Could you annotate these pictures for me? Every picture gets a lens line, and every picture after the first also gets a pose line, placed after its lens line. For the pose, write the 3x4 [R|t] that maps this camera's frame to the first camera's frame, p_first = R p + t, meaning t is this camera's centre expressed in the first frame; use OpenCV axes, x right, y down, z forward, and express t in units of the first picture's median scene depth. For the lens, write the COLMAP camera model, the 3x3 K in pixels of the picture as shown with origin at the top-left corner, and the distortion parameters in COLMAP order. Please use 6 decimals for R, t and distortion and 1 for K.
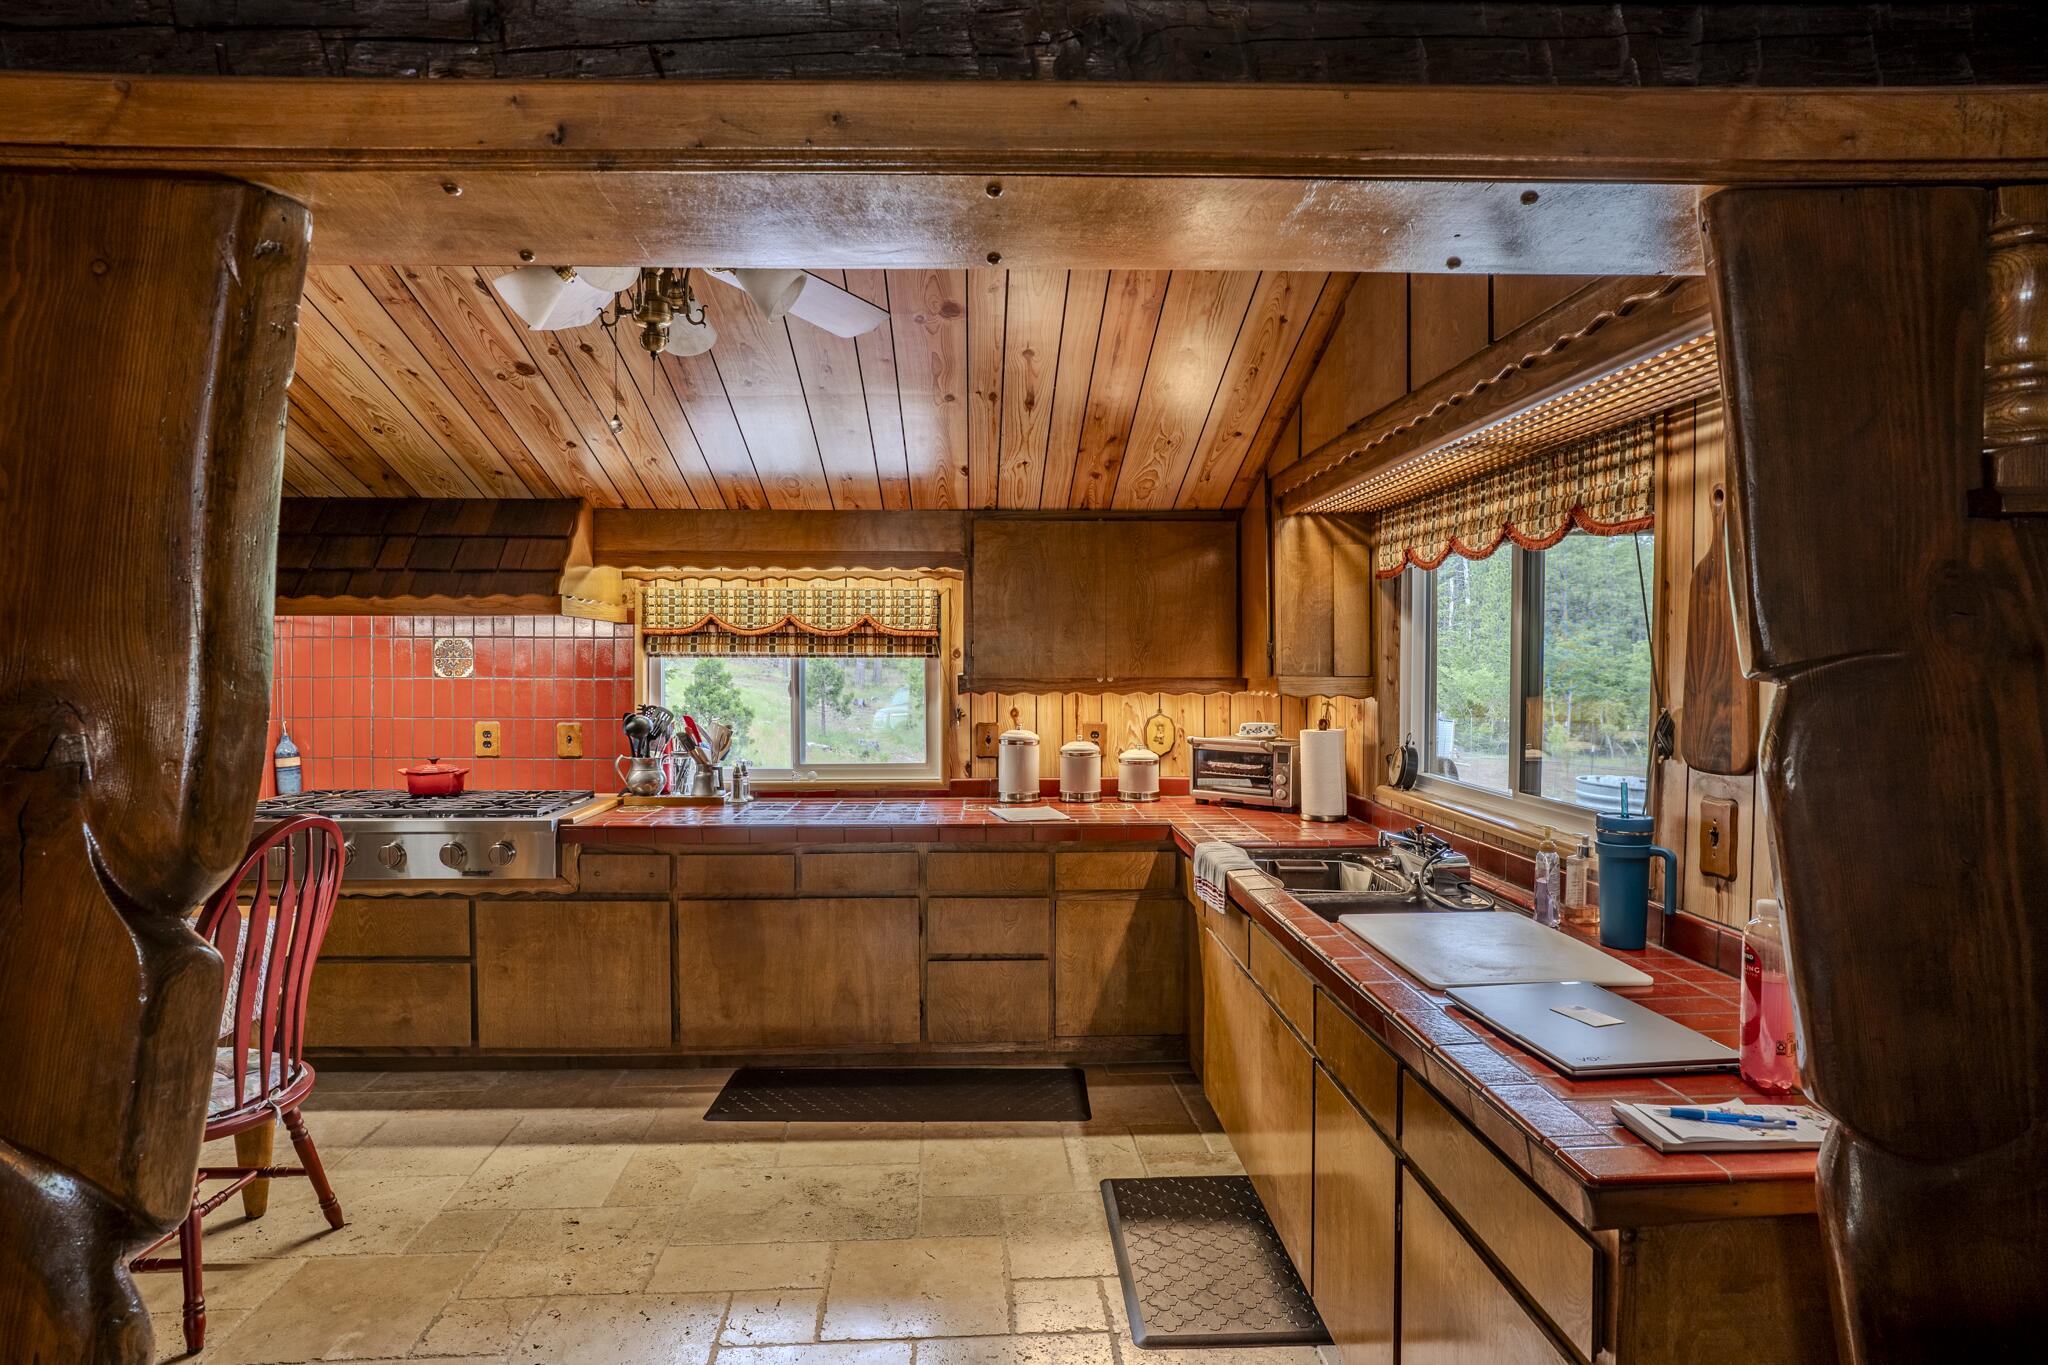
lens RADIAL K [[1134.8, 0, 1024.3], [0, 1134.8, 684.5], [0, 0, 1]] dist [-0.053665, 0.041021]
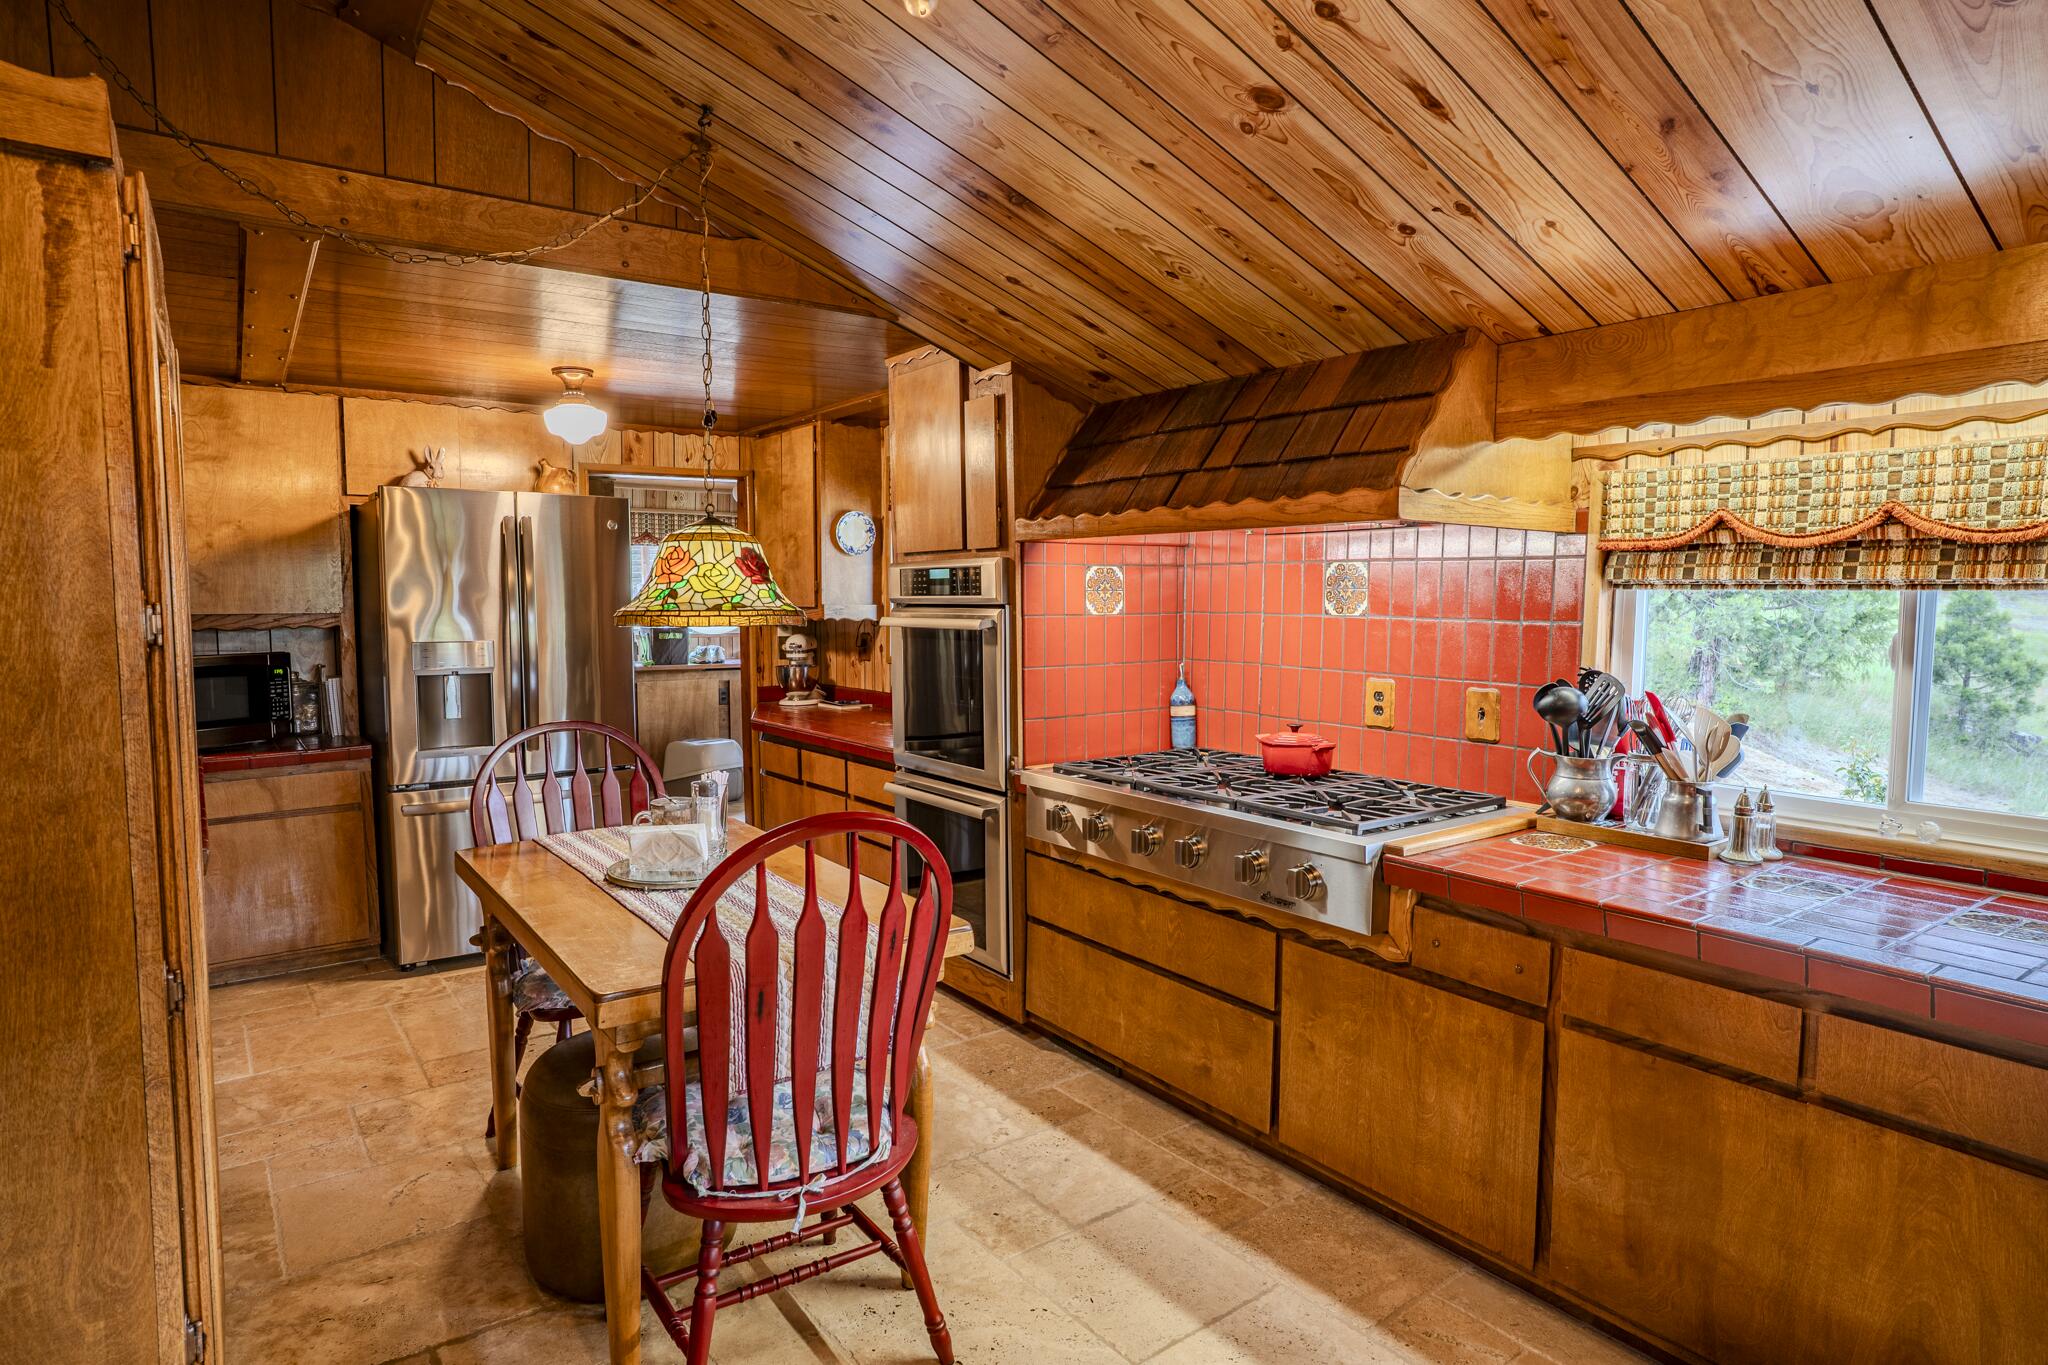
lens RADIAL K [[1134.8, 0, 1024.3], [0, 1134.8, 684.5], [0, 0, 1]] dist [-0.053665, 0.041021]
pose [[0.542770, 0.069729, -0.836982, 0.000741], [-0.020406, 0.997348, 0.069857, -0.008973], [0.839633, -0.020837, 0.542754, 0.427832]]
